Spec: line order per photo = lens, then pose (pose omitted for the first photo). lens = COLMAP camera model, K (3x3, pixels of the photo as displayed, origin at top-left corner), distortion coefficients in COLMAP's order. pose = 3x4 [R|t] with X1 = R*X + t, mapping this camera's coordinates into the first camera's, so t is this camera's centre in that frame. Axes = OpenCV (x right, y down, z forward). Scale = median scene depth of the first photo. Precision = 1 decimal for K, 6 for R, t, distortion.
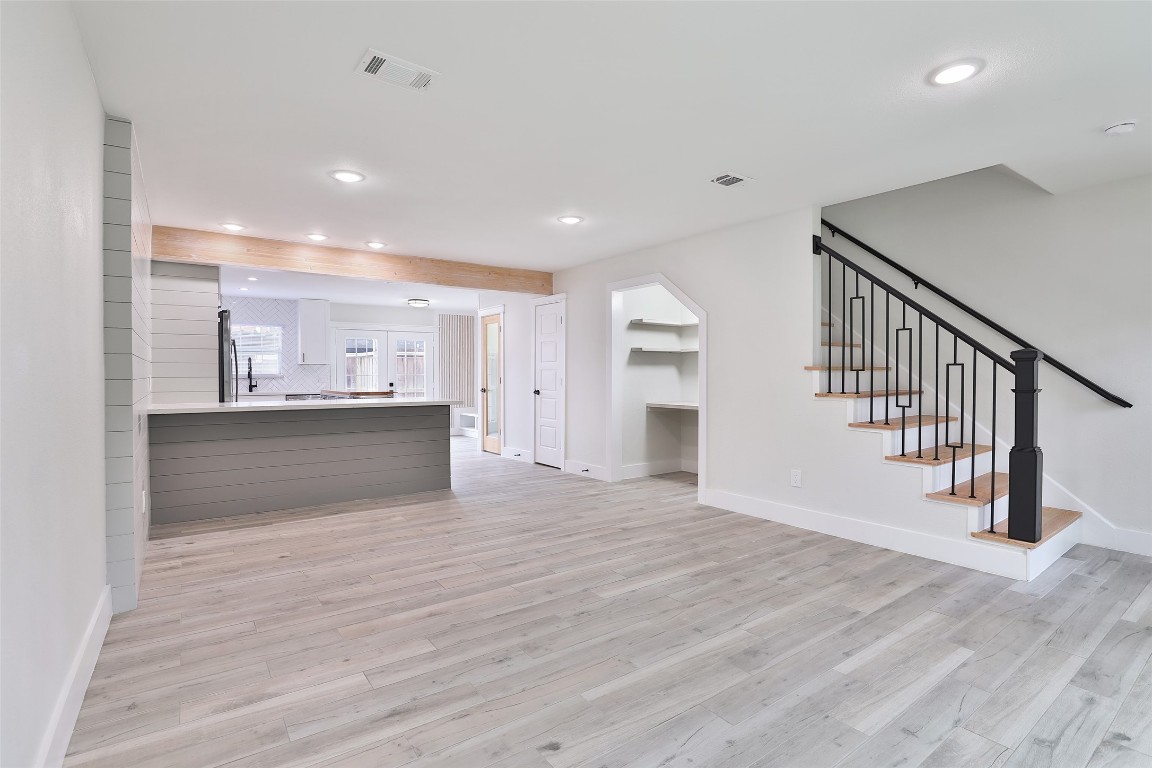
lens RADIAL K [[555.0, 0, 579.8], [0, 555.0, 381.1], [0, 0, 1]] dist [-0.045118, 0.013612]
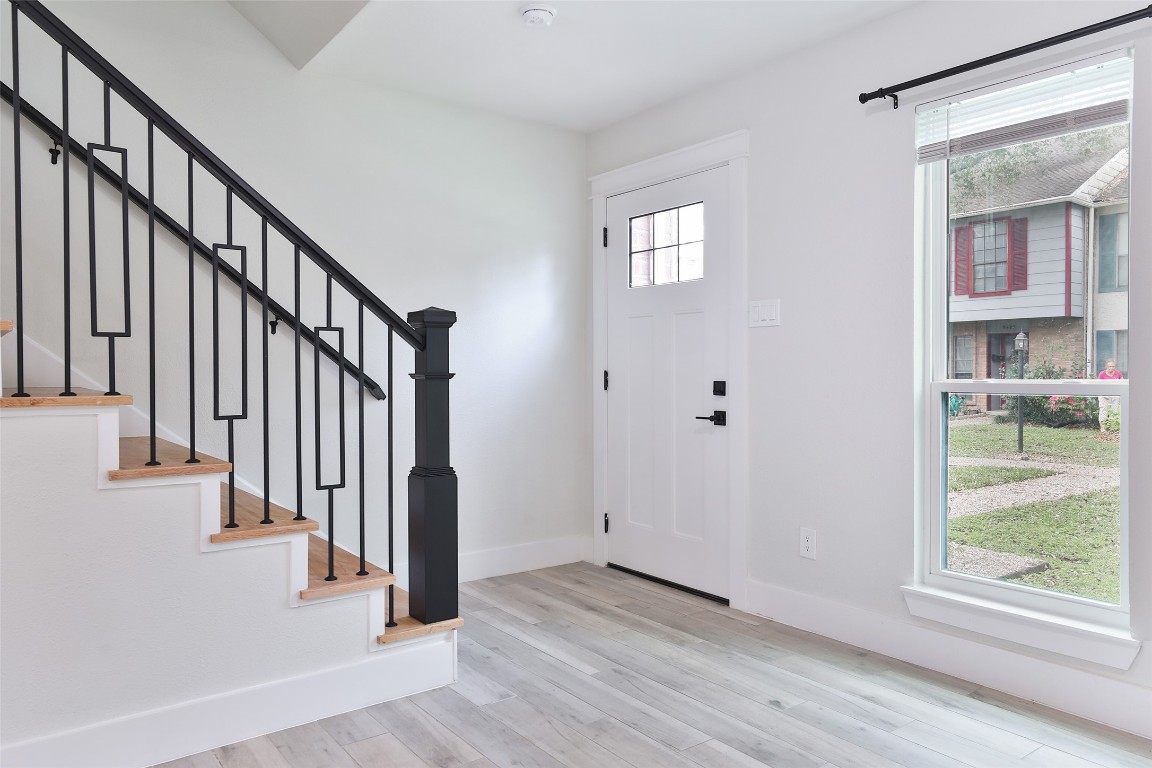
lens RADIAL K [[802.4, 0, 577.8], [0, 802.4, 379.8], [0, 0, 1]] dist [0.000137, 0.003058]
pose [[-0.015981, -0.013275, 0.999784, -0.084926], [0.014359, 0.999806, 0.013504, 0.012314], [-0.999769, 0.014572, -0.015787, 0.813240]]
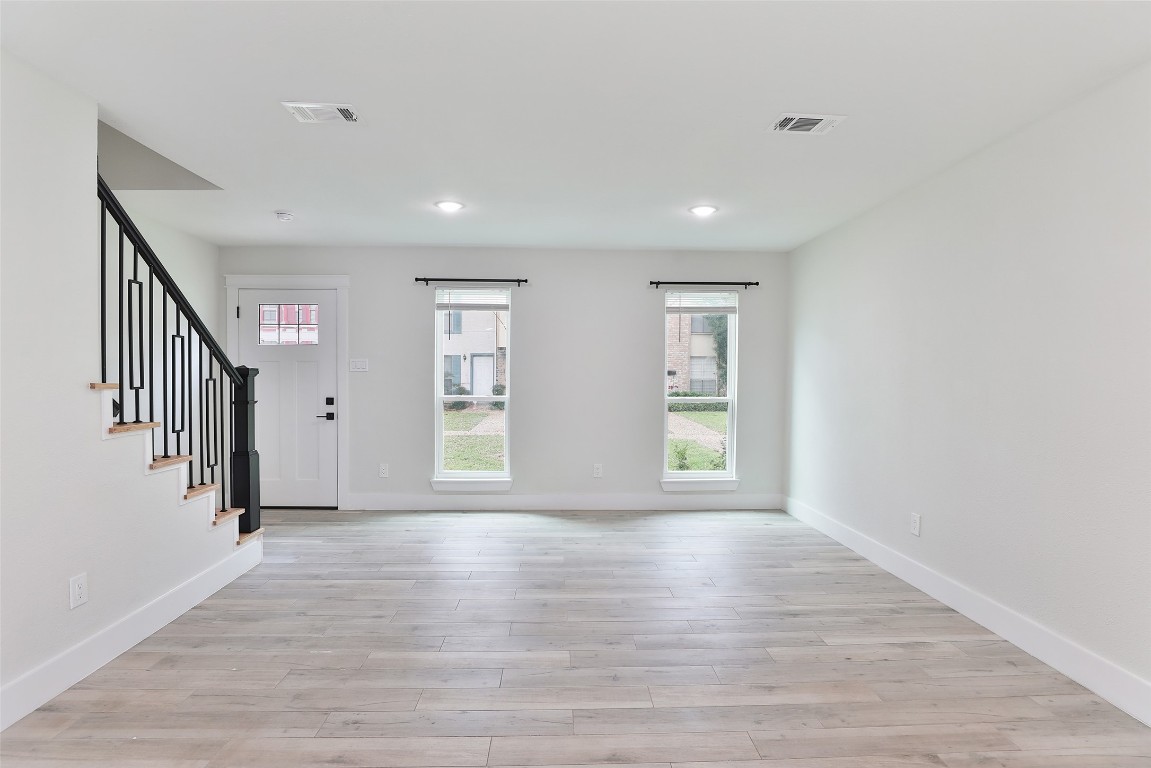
lens RADIAL K [[563.9, 0, 579.2], [0, 563.9, 381.7], [0, 0, 1]] dist [-0.045509, 0.014640]
pose [[-0.832226, -0.011955, 0.554308, -0.403292], [0.003792, 0.999621, 0.027253, -0.053077], [-0.554424, 0.024782, -0.831865, 1.519134]]
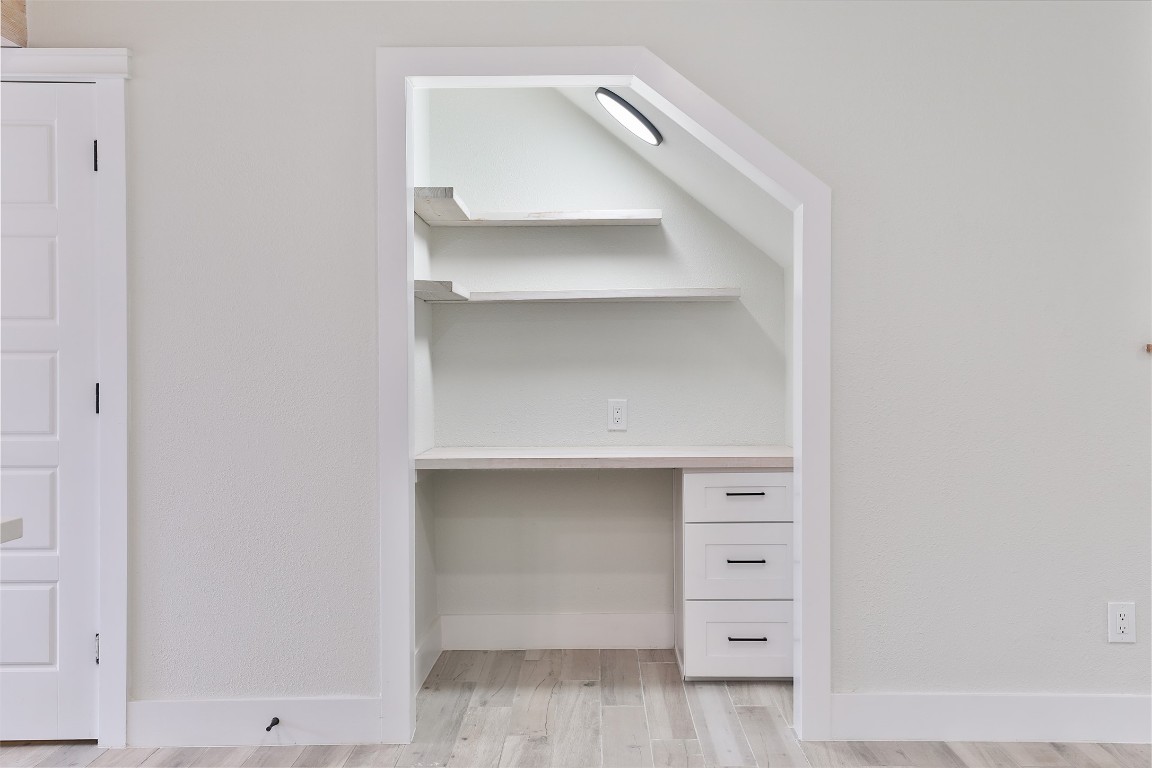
lens RADIAL K [[1150.2, 0, 576.0], [0, 1150.2, 384.0], [0, 0, 1]] dist [0.005232, 0.003713]
pose [[0.591735, -0.019483, 0.805897, -0.681716], [0.011658, 0.999810, 0.015611, -0.021953], [-0.806048, 0.000157, 0.591850, 1.061545]]
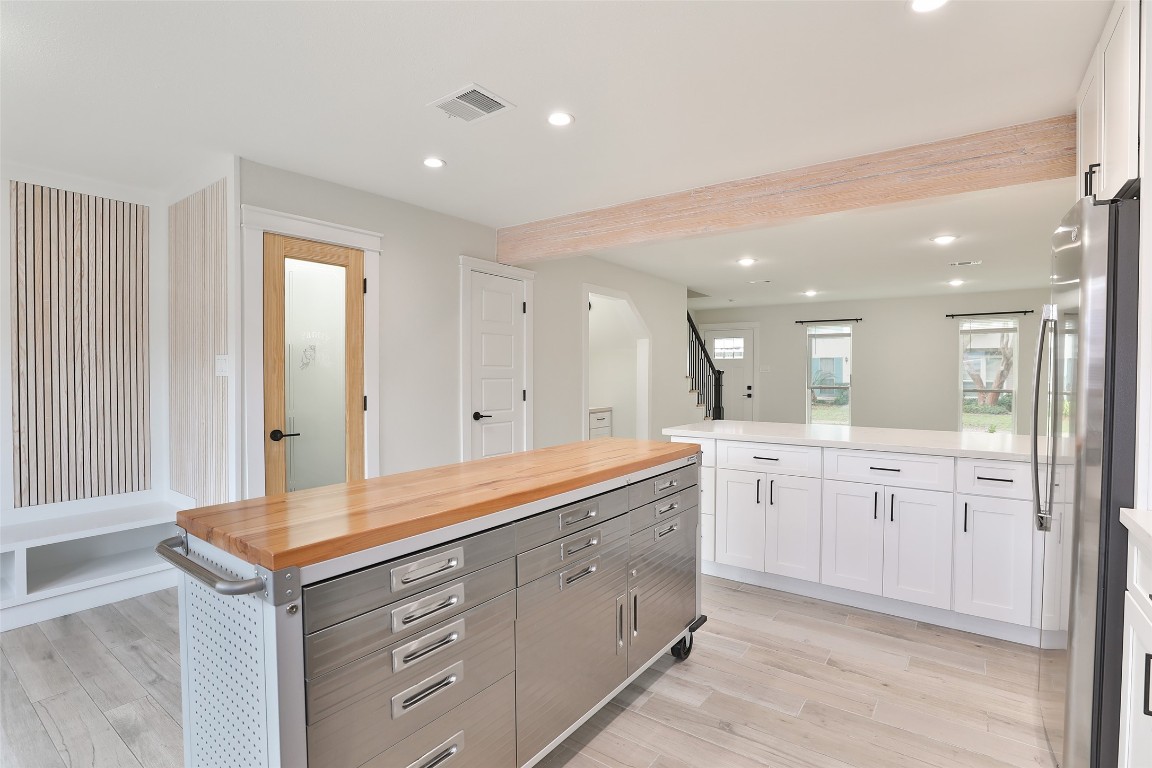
lens RADIAL K [[555.0, 0, 579.8], [0, 555.0, 381.1], [0, 0, 1]] dist [-0.045118, 0.013612]
pose [[-0.310924, -0.016070, 0.950299, -1.497854], [0.010281, 0.999742, 0.020270, -0.063488], [-0.950379, 0.016073, -0.310678, 2.397909]]
